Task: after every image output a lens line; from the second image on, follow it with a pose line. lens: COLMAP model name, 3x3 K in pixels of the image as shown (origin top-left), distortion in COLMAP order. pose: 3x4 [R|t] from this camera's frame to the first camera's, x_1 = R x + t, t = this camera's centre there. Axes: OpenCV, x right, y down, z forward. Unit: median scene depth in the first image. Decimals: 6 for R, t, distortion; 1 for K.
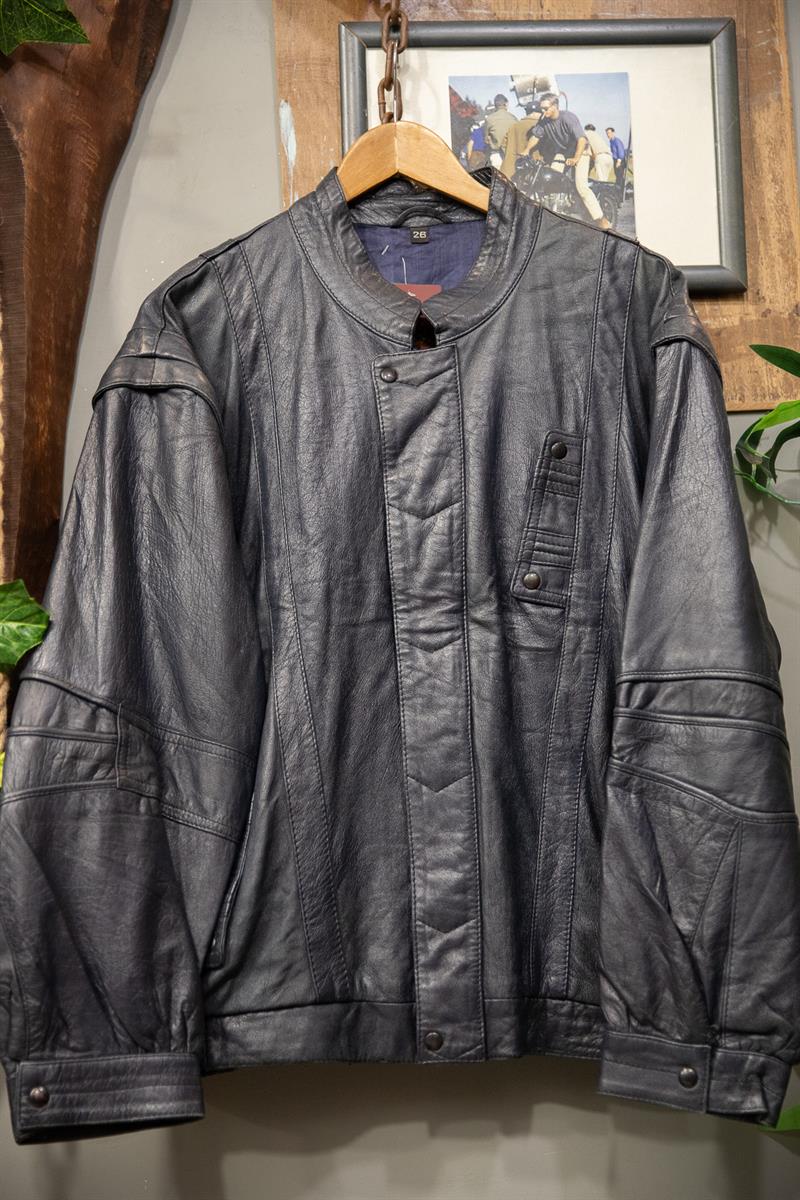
lens RADIAL K [[1700.2, 0, 400.0], [0, 1700.2, 600.0], [0, 0, 1]] dist [0.028010, 0.169136]
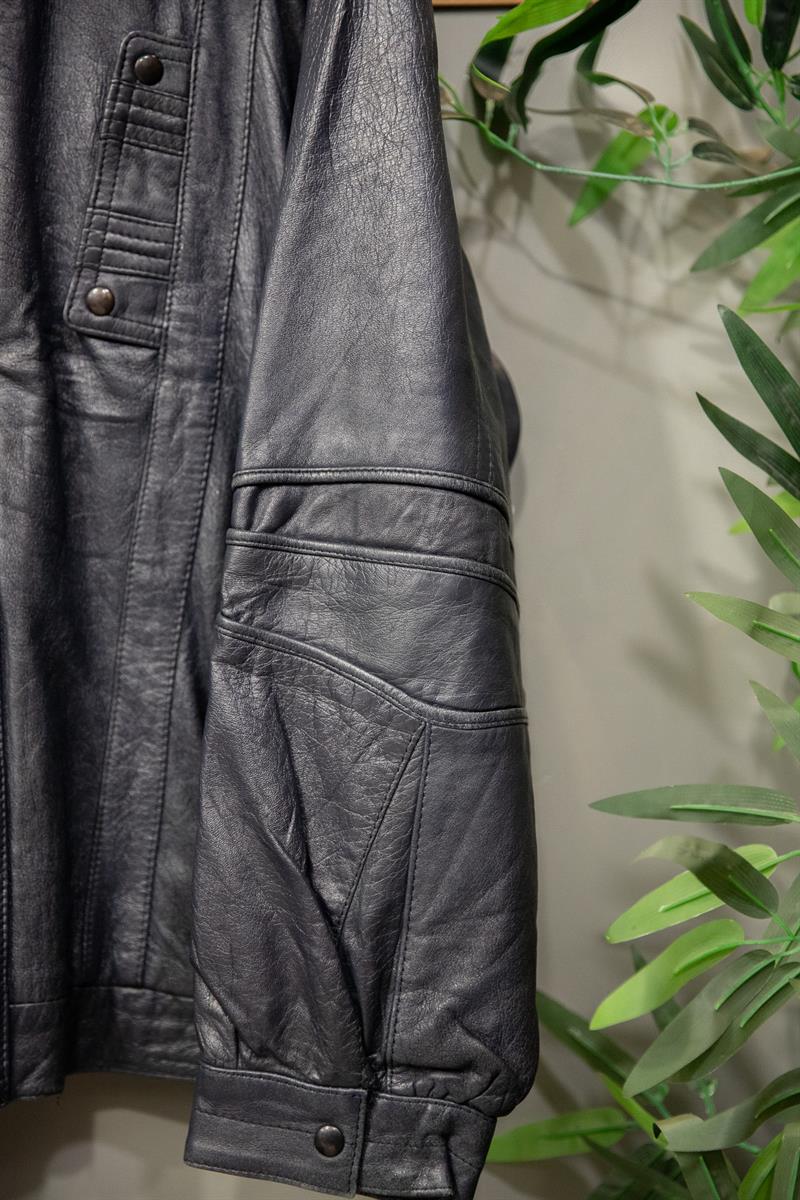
lens RADIAL K [[2093.9, 0, 400.0], [0, 2093.9, 600.0], [0, 0, 1]] dist [0.107296, 0.019531]
pose [[0.993016, -0.004644, 0.117887, 0.102092], [-0.017688, 0.982070, 0.187684, -0.050772], [-0.116645, -0.188459, 0.975129, 0.287641]]
